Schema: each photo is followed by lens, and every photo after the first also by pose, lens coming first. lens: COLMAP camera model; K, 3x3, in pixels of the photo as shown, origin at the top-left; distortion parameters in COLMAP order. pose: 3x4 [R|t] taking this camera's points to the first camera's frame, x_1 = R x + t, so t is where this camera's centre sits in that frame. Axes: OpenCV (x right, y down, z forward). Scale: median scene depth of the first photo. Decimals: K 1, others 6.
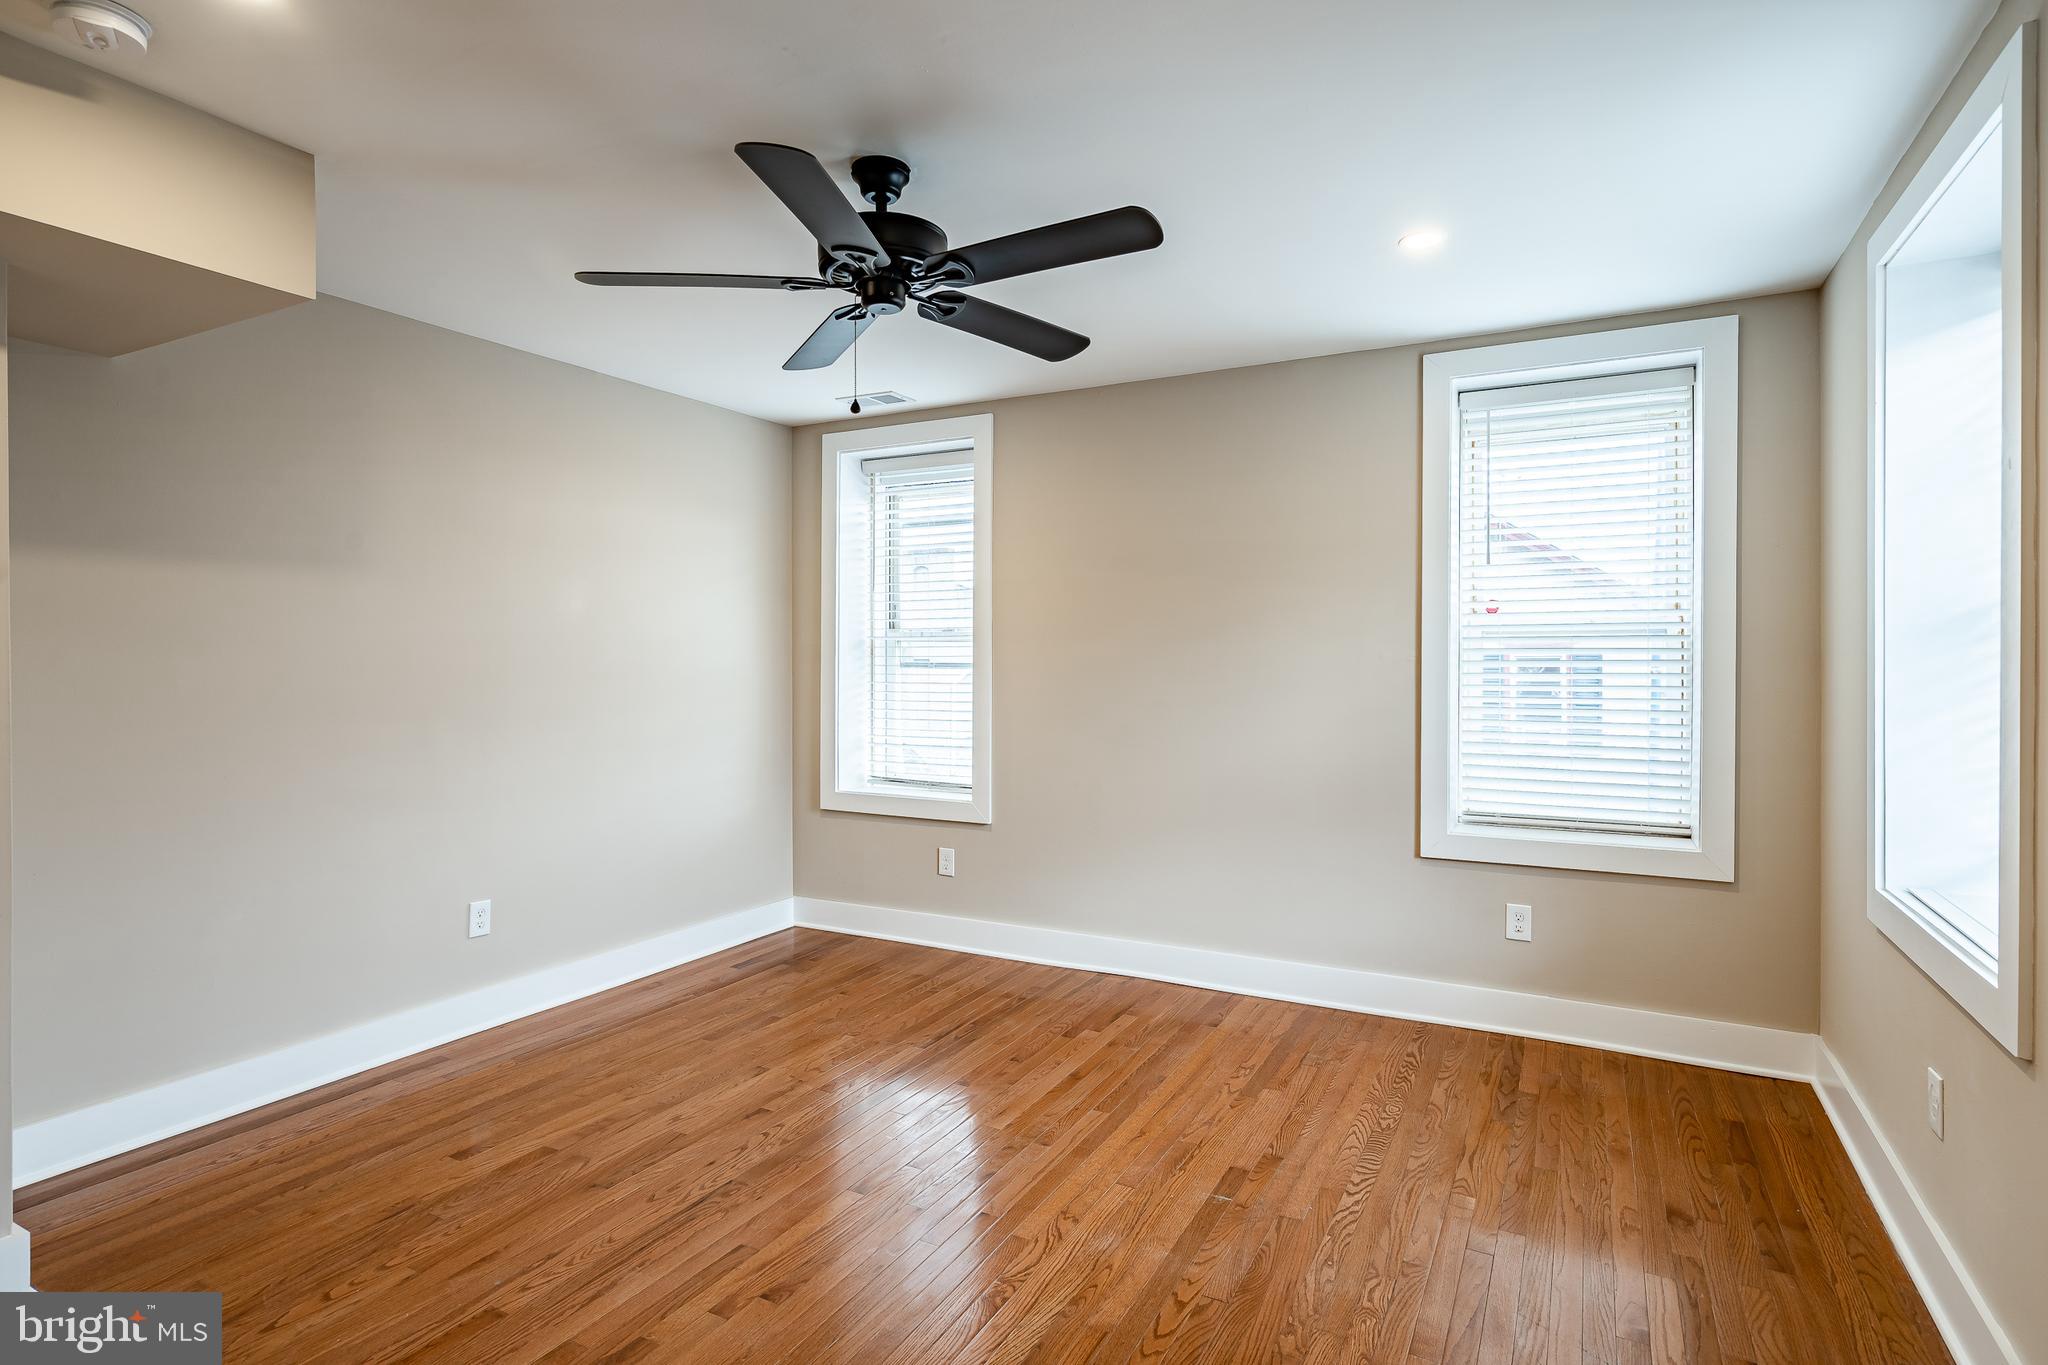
lens RADIAL K [[1038.2, 0, 1028.2], [0, 1038.2, 641.3], [0, 0, 1]] dist [-0.002073, 0.000510]
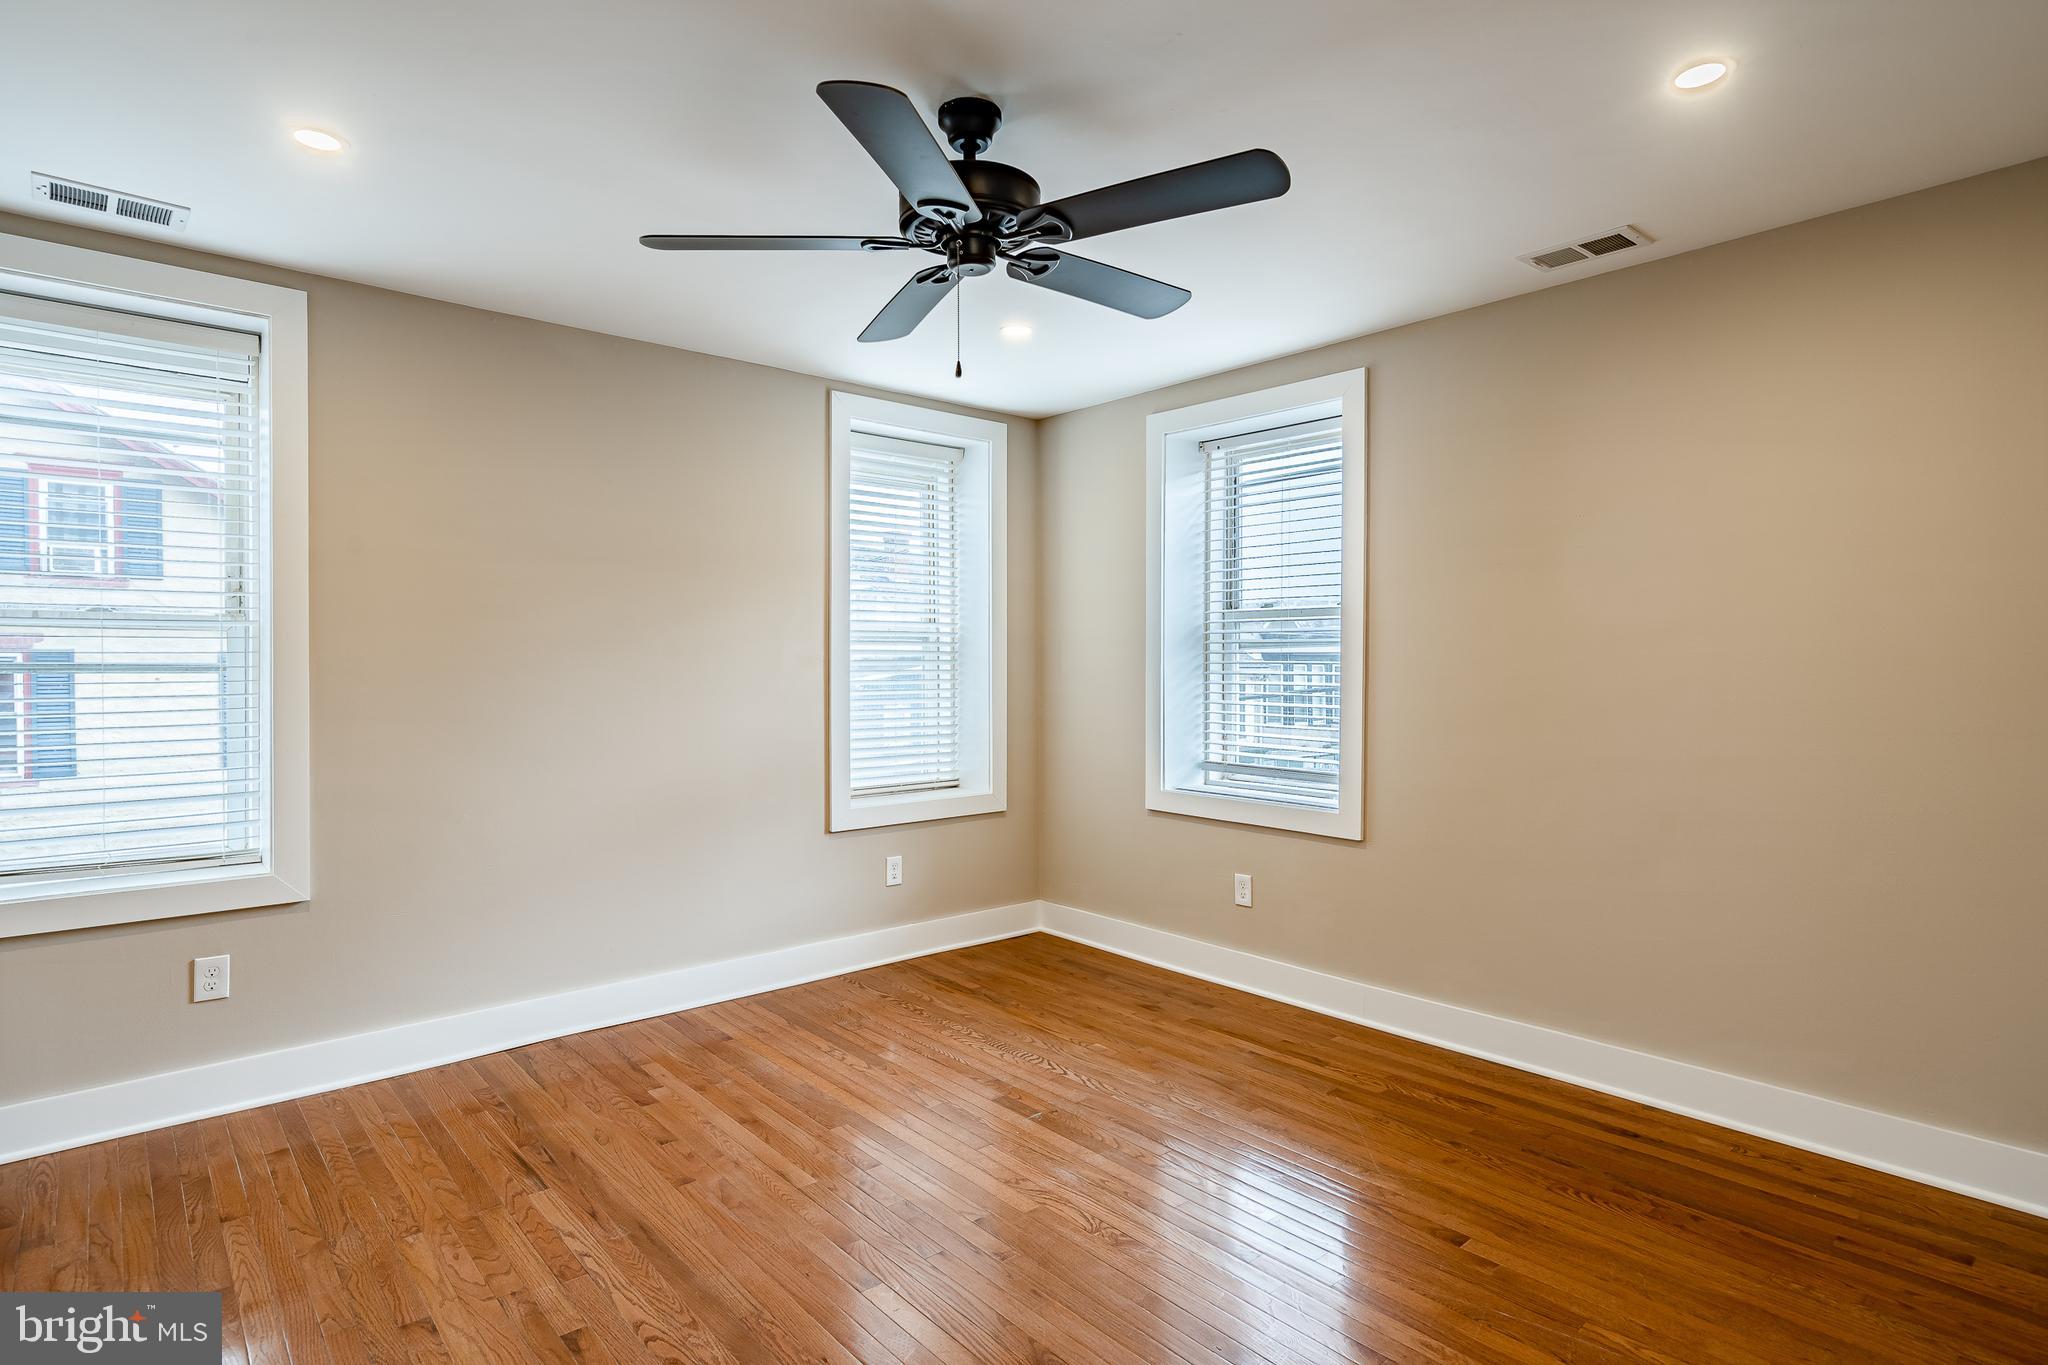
lens RADIAL K [[1067.3, 0, 1024.8], [0, 1067.3, 652.0], [0, 0, 1]] dist [0.003016, 0.000250]
pose [[0.352706, 0.004944, 0.935721, -0.663841], [-0.023064, 0.999728, 0.003412, 0.001087], [-0.935450, -0.022784, 0.352725, 0.406266]]
